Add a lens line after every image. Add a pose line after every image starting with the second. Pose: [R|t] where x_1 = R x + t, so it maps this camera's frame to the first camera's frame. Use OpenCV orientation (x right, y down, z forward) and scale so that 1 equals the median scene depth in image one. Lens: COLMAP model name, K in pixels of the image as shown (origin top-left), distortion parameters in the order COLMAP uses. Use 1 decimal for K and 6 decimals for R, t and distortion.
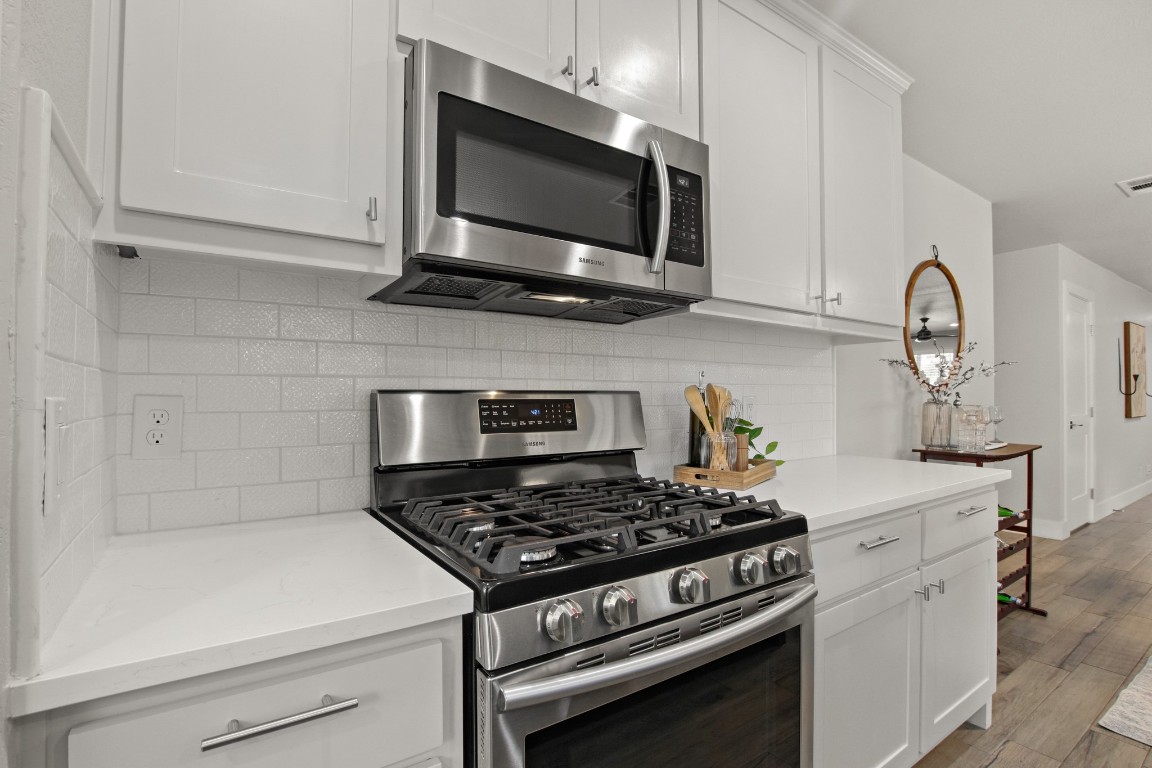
lens RADIAL K [[538.1, 0, 576.8], [0, 538.1, 392.4], [0, 0, 1]] dist [-0.015359, -0.000318]
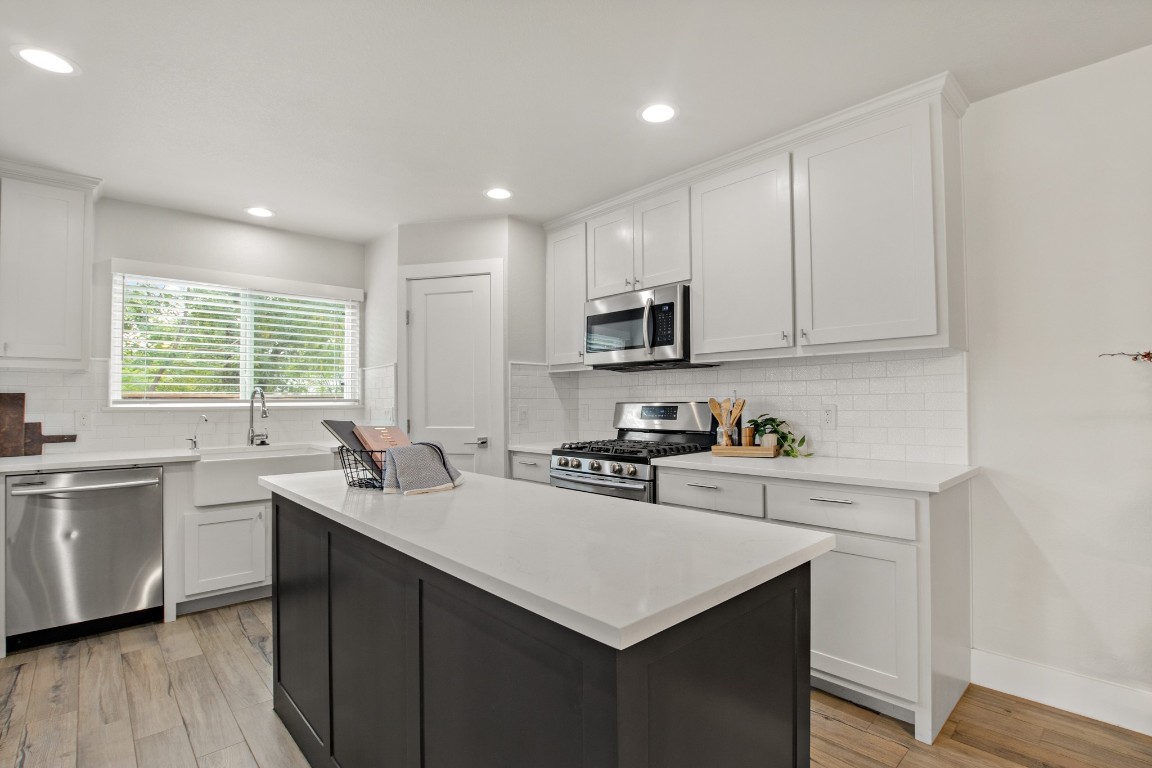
lens RADIAL K [[538.1, 0, 575.8], [0, 538.1, 387.6], [0, 0, 1]] dist [-0.015359, -0.000318]
pose [[0.130808, -0.022522, -0.991152, 2.587516], [0.016010, 0.999660, -0.020602, -0.029461], [0.991278, -0.013173, 0.131124, 0.377738]]
